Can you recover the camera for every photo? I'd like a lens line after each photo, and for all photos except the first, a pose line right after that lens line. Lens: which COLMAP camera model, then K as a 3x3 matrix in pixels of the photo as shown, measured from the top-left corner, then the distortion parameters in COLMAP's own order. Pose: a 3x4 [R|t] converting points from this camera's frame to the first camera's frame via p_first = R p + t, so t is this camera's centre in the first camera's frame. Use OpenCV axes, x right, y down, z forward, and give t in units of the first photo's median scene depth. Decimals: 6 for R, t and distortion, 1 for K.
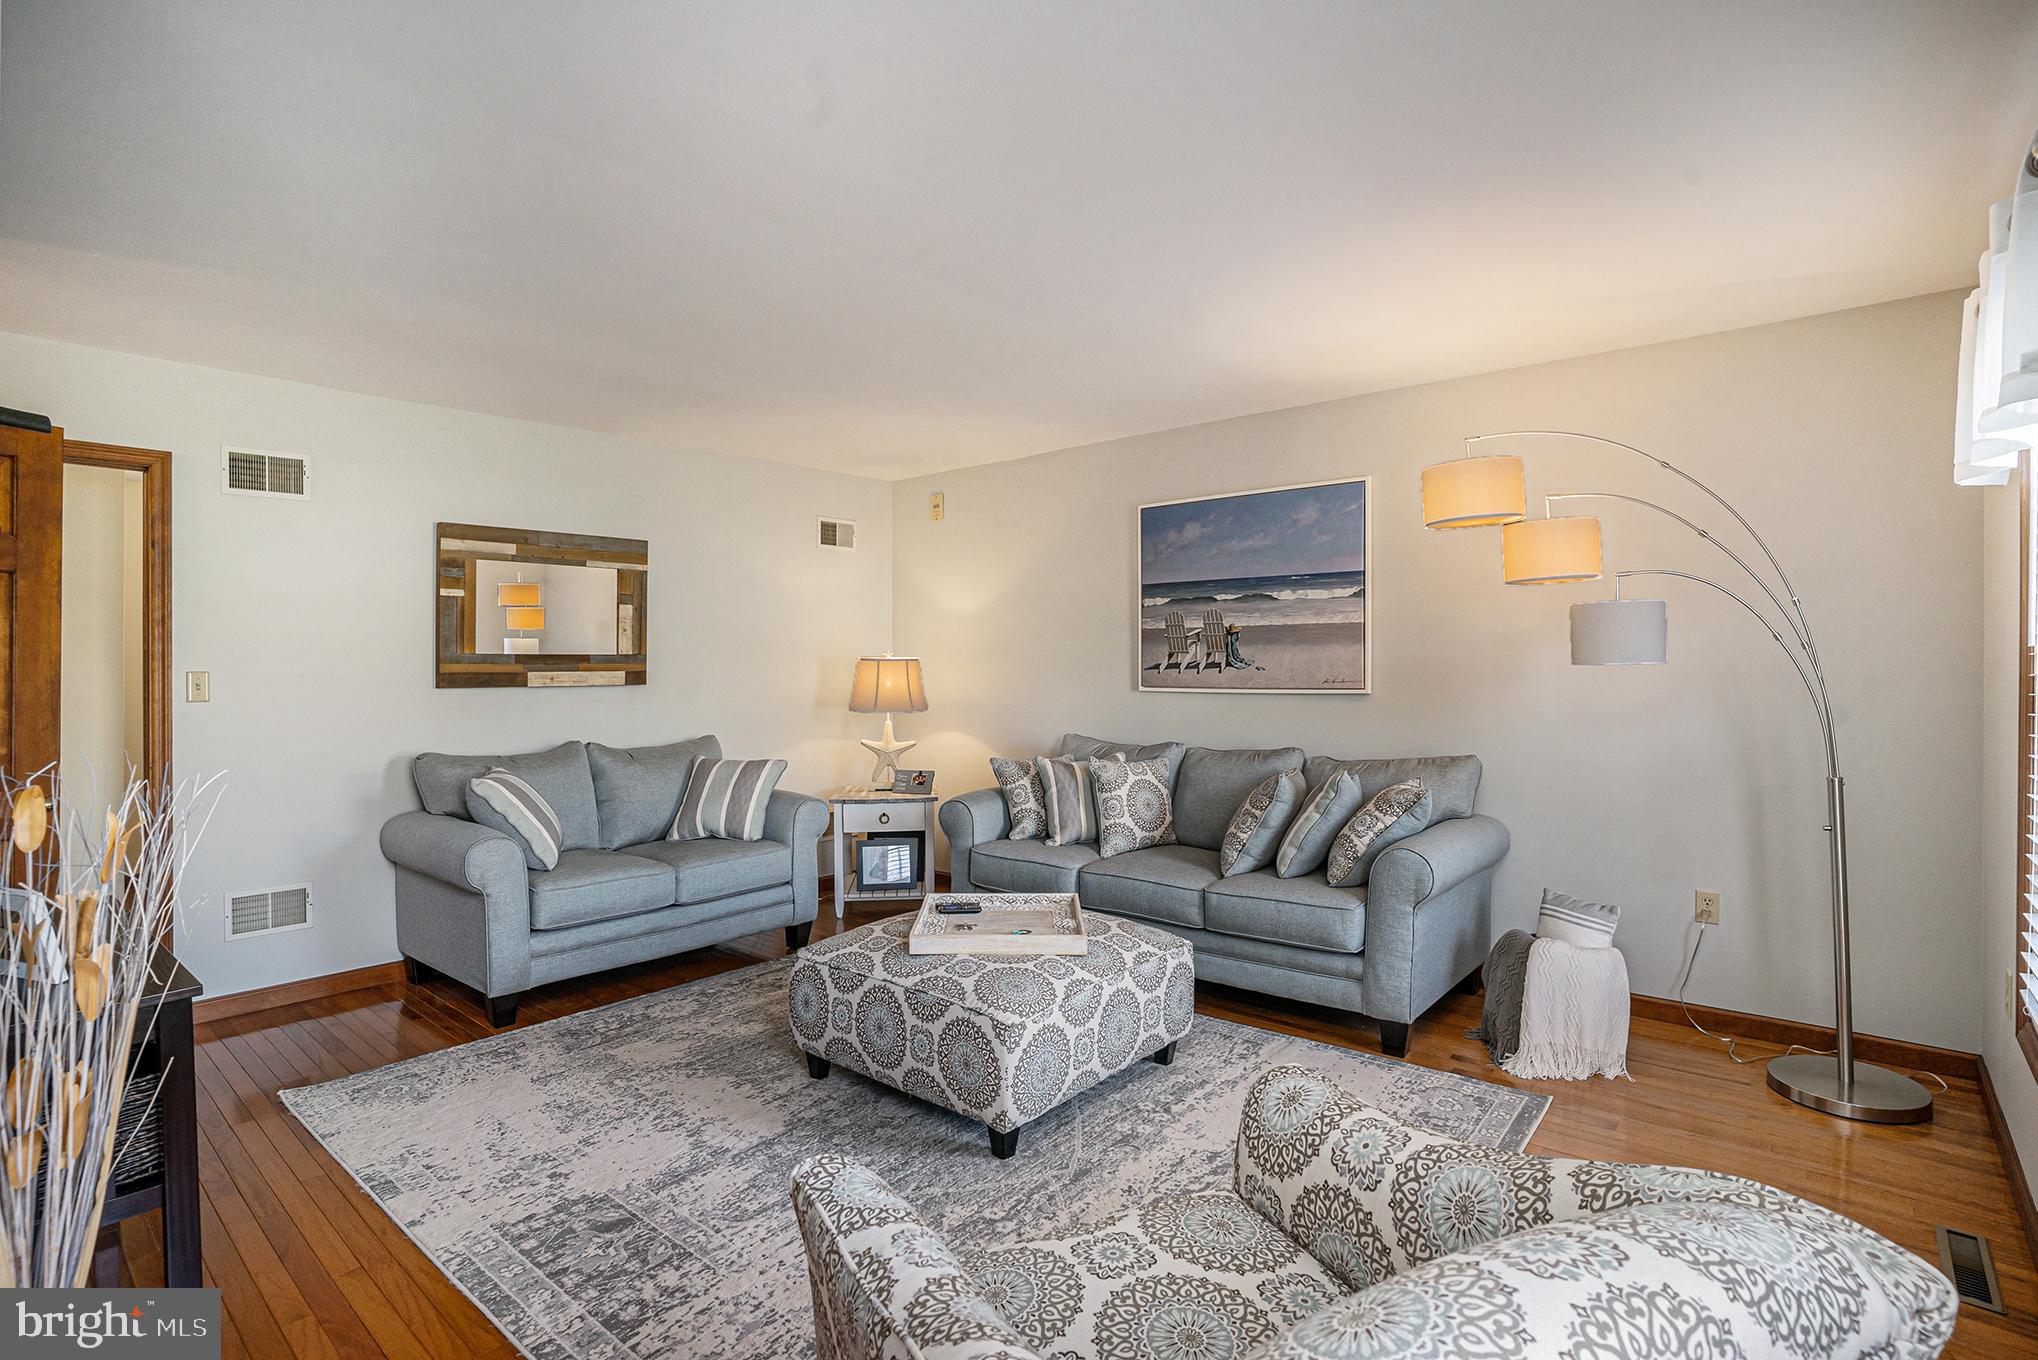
lens RADIAL K [[1008.3, 0, 1027.2], [0, 1008.3, 677.8], [0, 0, 1]] dist [-0.075377, 0.026540]
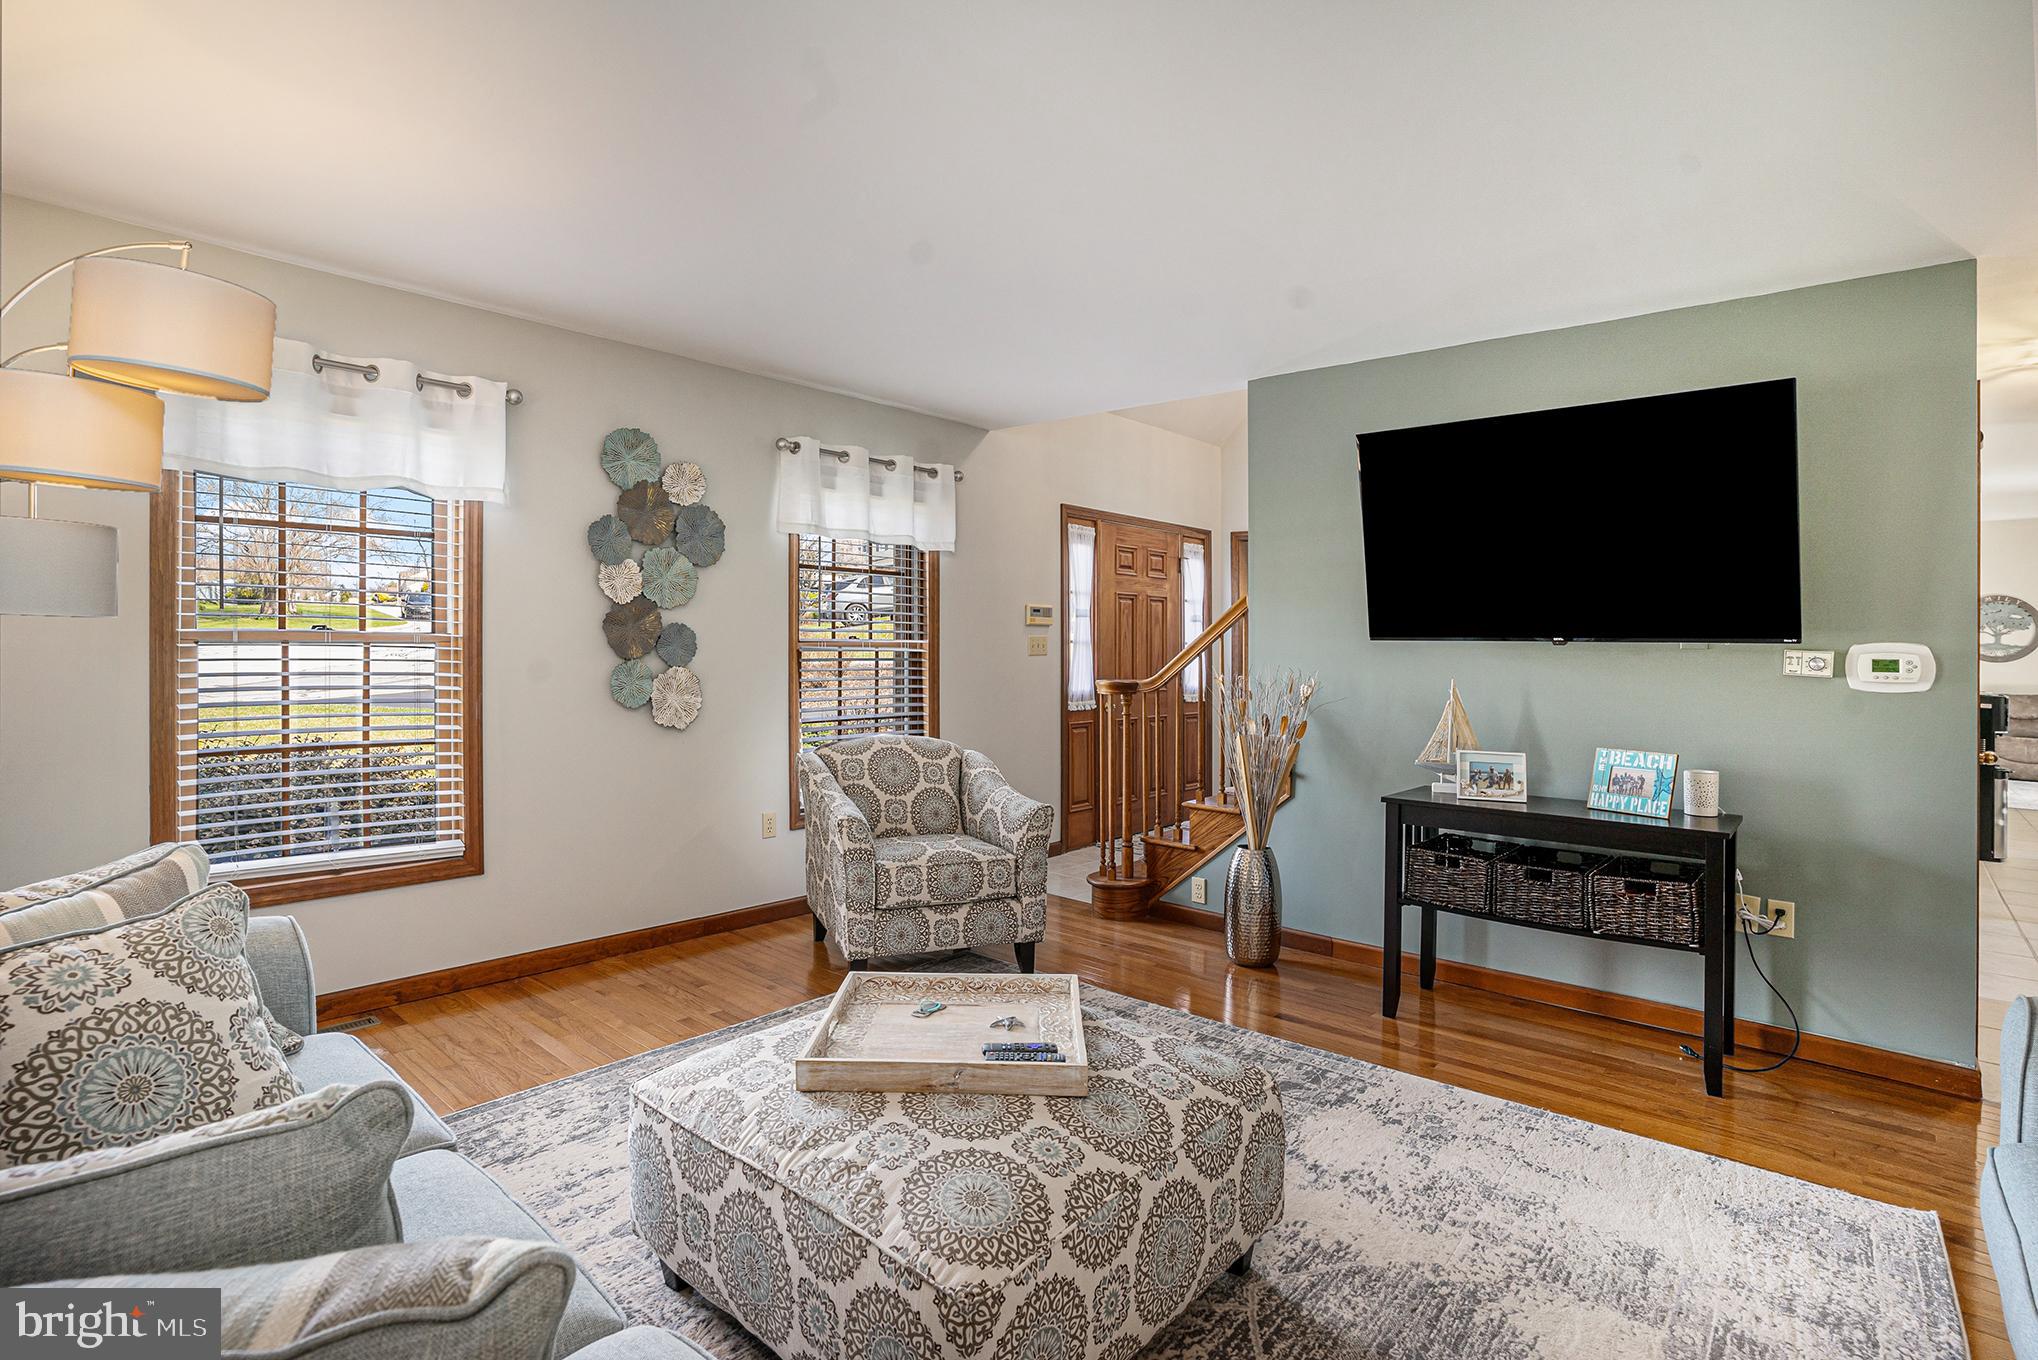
lens RADIAL K [[988.8, 0, 1012.4], [0, 988.8, 647.6], [0, 0, 1]] dist [-0.109563, 0.040534]
pose [[-0.999531, -0.009262, 0.029179, -0.056167], [-0.008907, 0.999885, 0.012263, -0.001227], [-0.029289, 0.011997, -0.999499, 1.110385]]
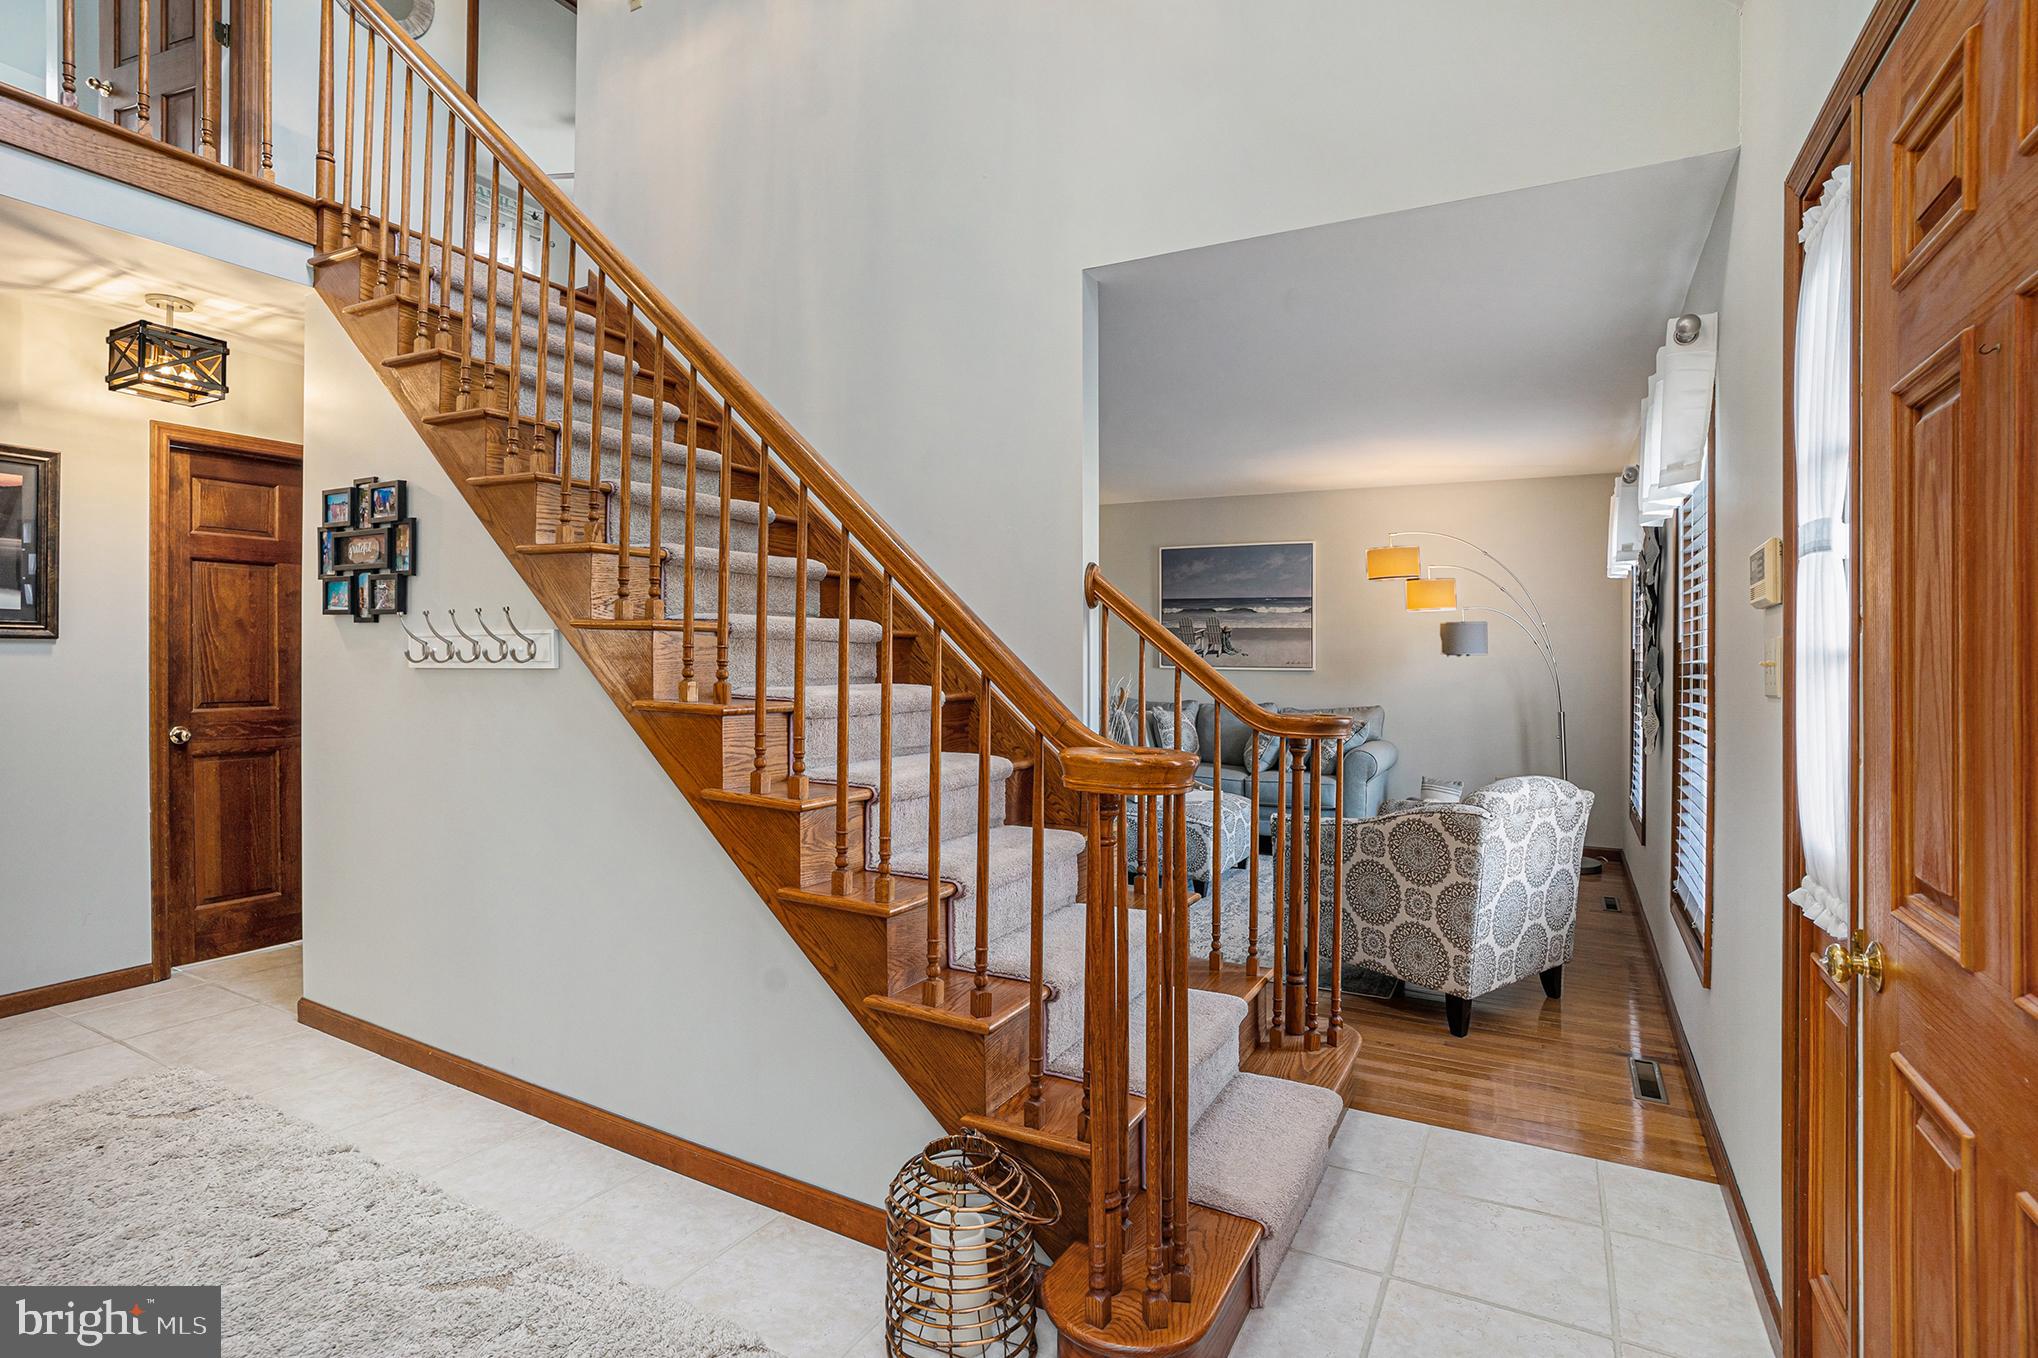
lens RADIAL K [[988.8, 0, 1012.4], [0, 988.8, 646.6], [0, 0, 1]] dist [-0.109563, 0.040534]
pose [[0.980429, 0.019905, 0.195866, -0.442105], [-0.016137, 0.999653, -0.020815, 0.016832], [-0.196213, 0.017247, 0.980410, -0.473335]]
